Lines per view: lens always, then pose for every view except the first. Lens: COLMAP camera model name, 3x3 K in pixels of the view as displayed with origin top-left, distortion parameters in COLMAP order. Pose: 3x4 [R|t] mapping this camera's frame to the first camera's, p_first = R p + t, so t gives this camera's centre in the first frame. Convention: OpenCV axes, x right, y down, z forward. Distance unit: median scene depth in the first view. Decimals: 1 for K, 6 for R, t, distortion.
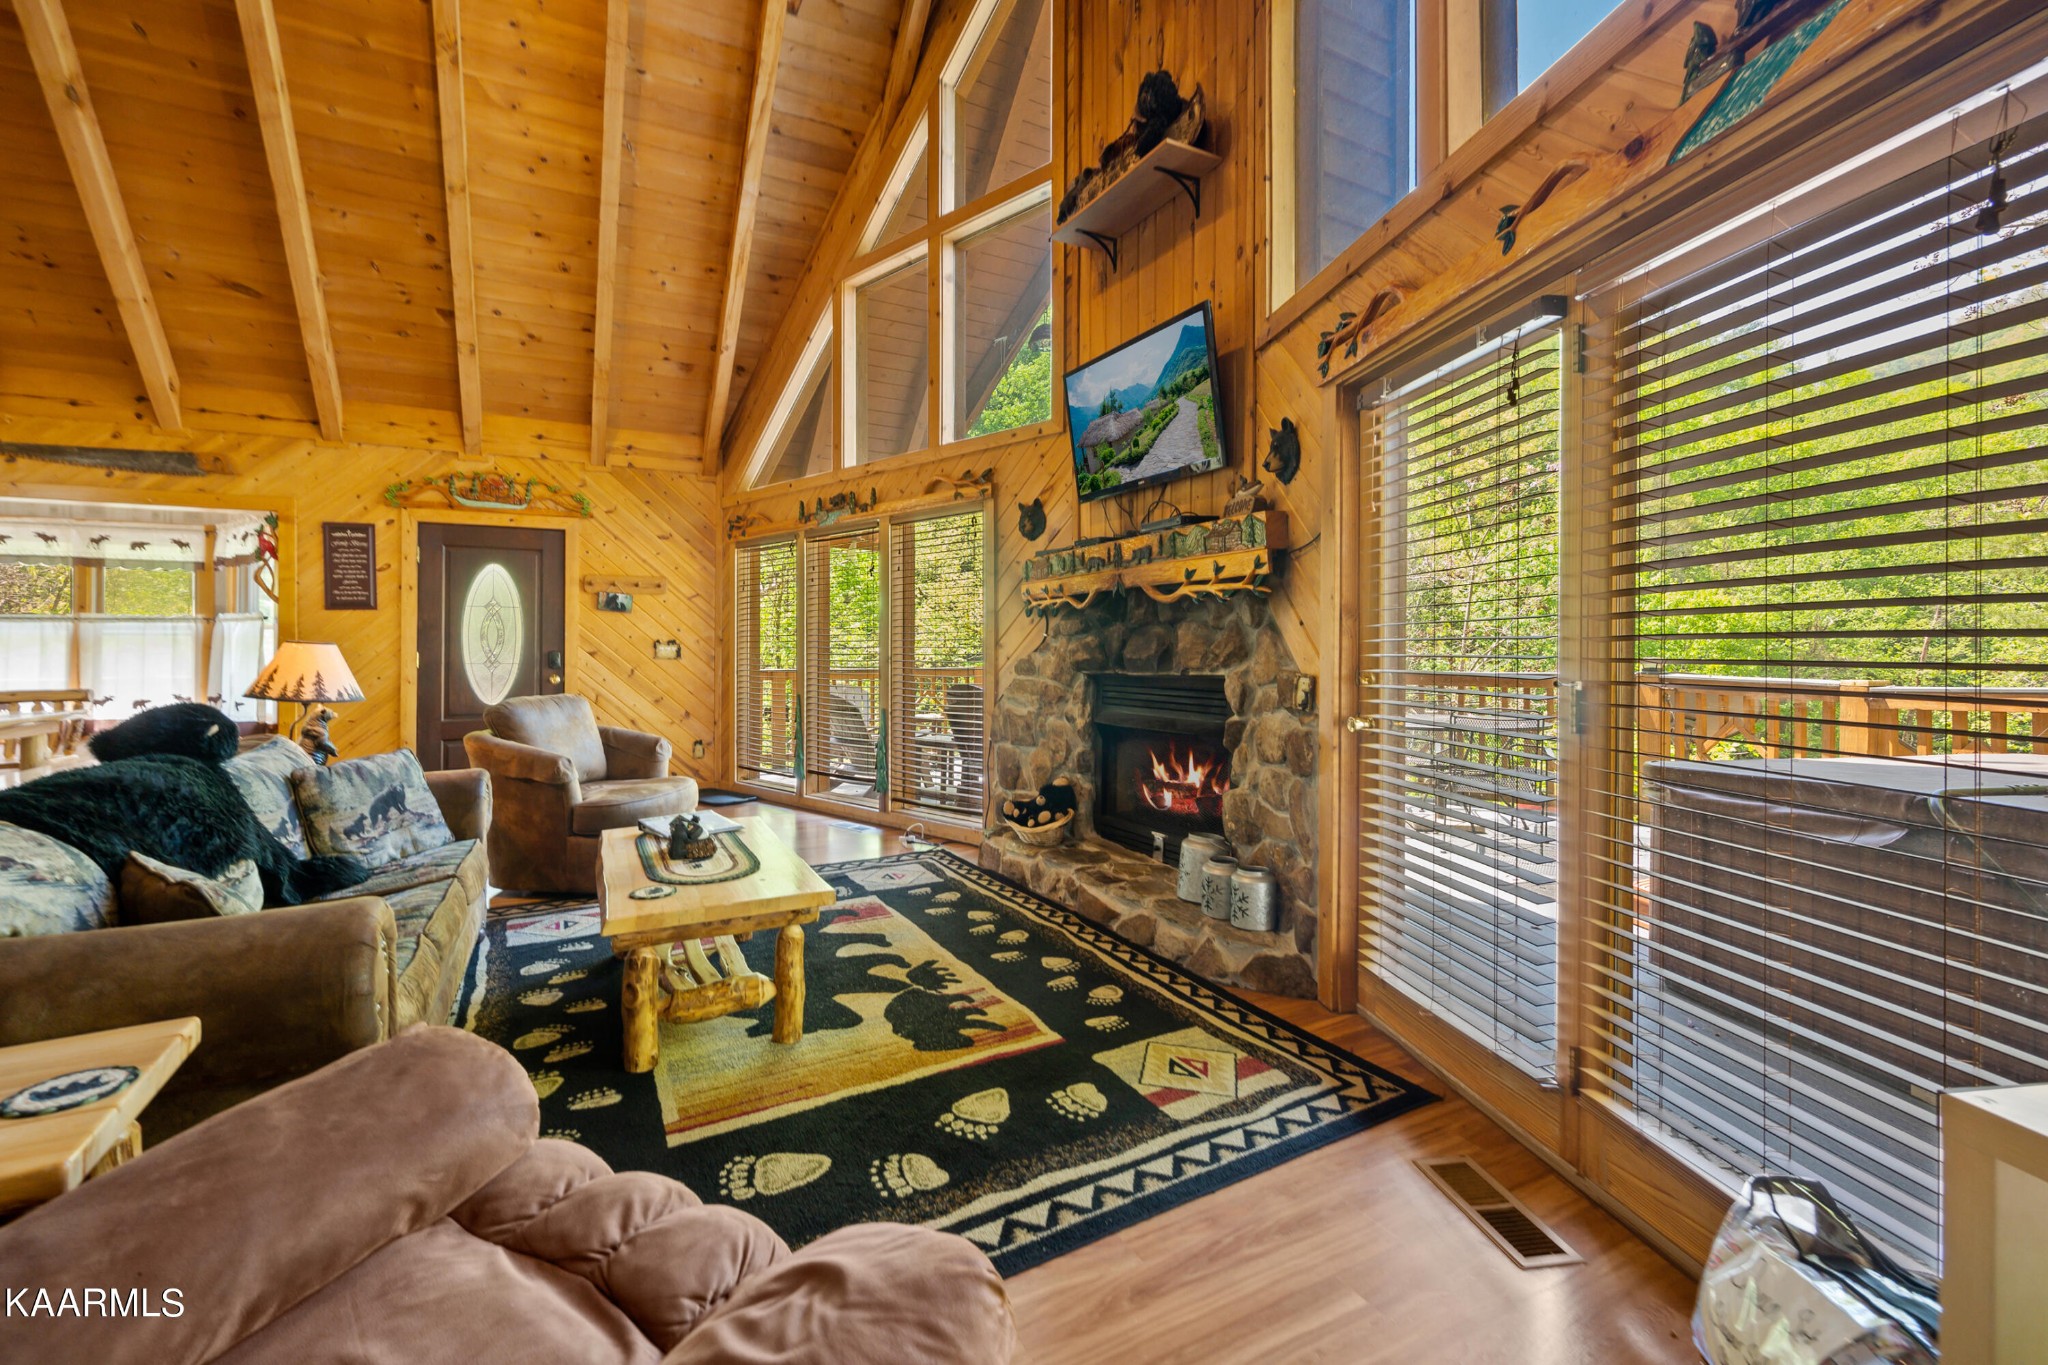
lens RADIAL K [[843.3, 0, 1006.8], [0, 843.3, 645.6], [0, 0, 1]] dist [-0.000404, -0.000022]
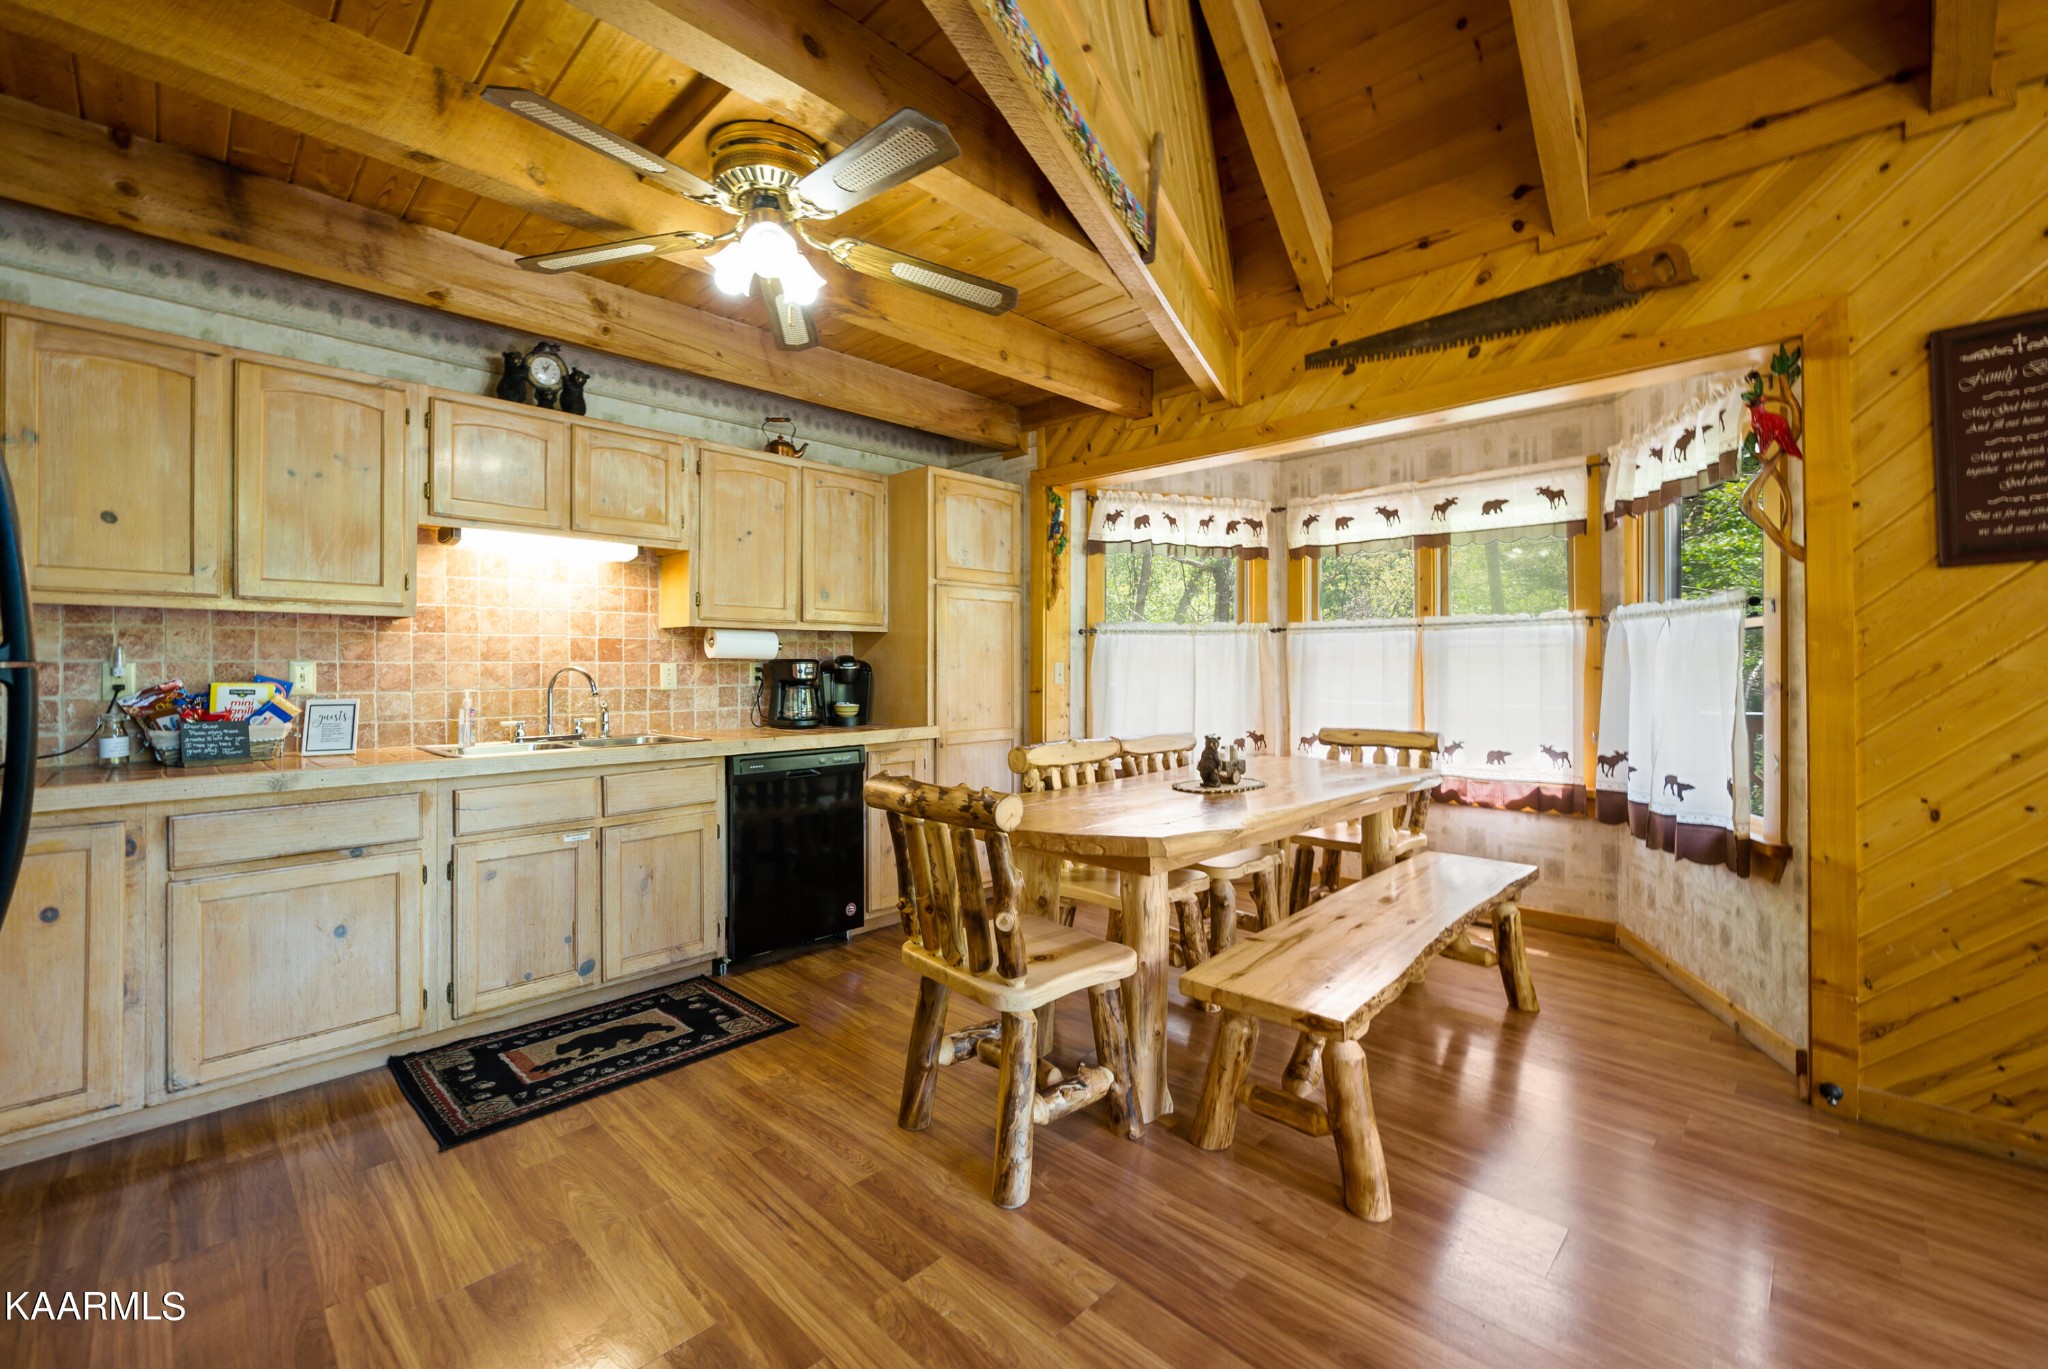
lens RADIAL K [[840.7, 0, 1012.2], [0, 840.7, 659.9], [0, 0, 1]] dist [-0.001209, -0.000390]
pose [[0.303366, -0.005877, -0.952856, -0.584334], [0.002341, 0.999983, -0.005422, -0.000858], [0.952871, -0.000586, 0.303374, 0.503276]]
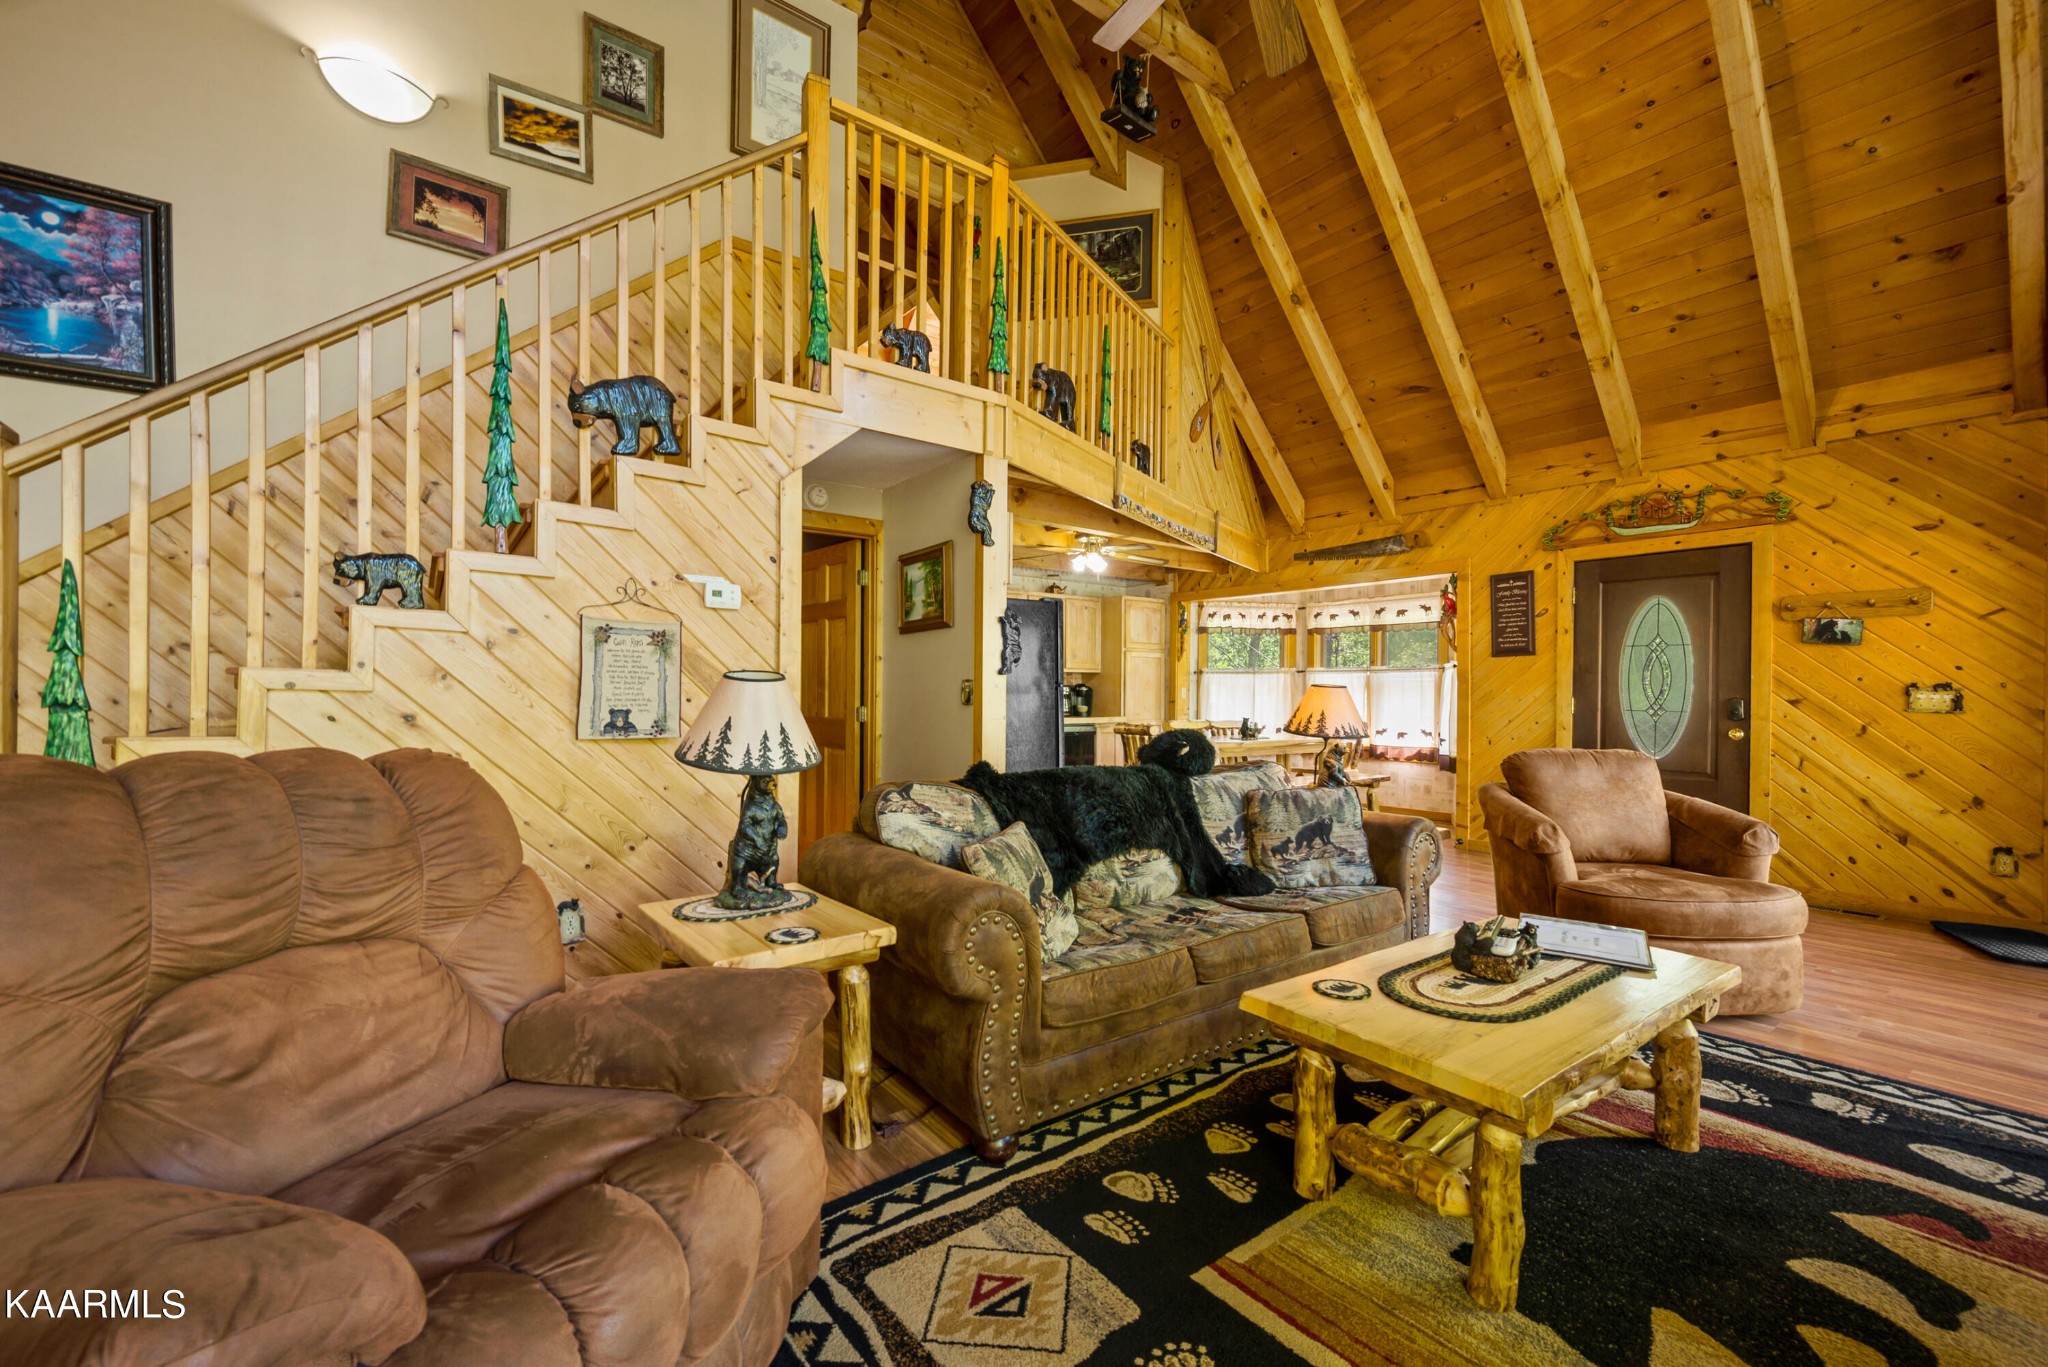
lens RADIAL K [[825.9, 0, 1017.9], [0, 825.9, 685.3], [0, 0, 1]] dist [-0.000623, 0.000039]
pose [[0.161383, -0.004557, -0.986881, 0.132899], [-0.005519, 0.999970, -0.005519, 0.002696], [0.986876, 0.006337, 0.161353, 0.235914]]
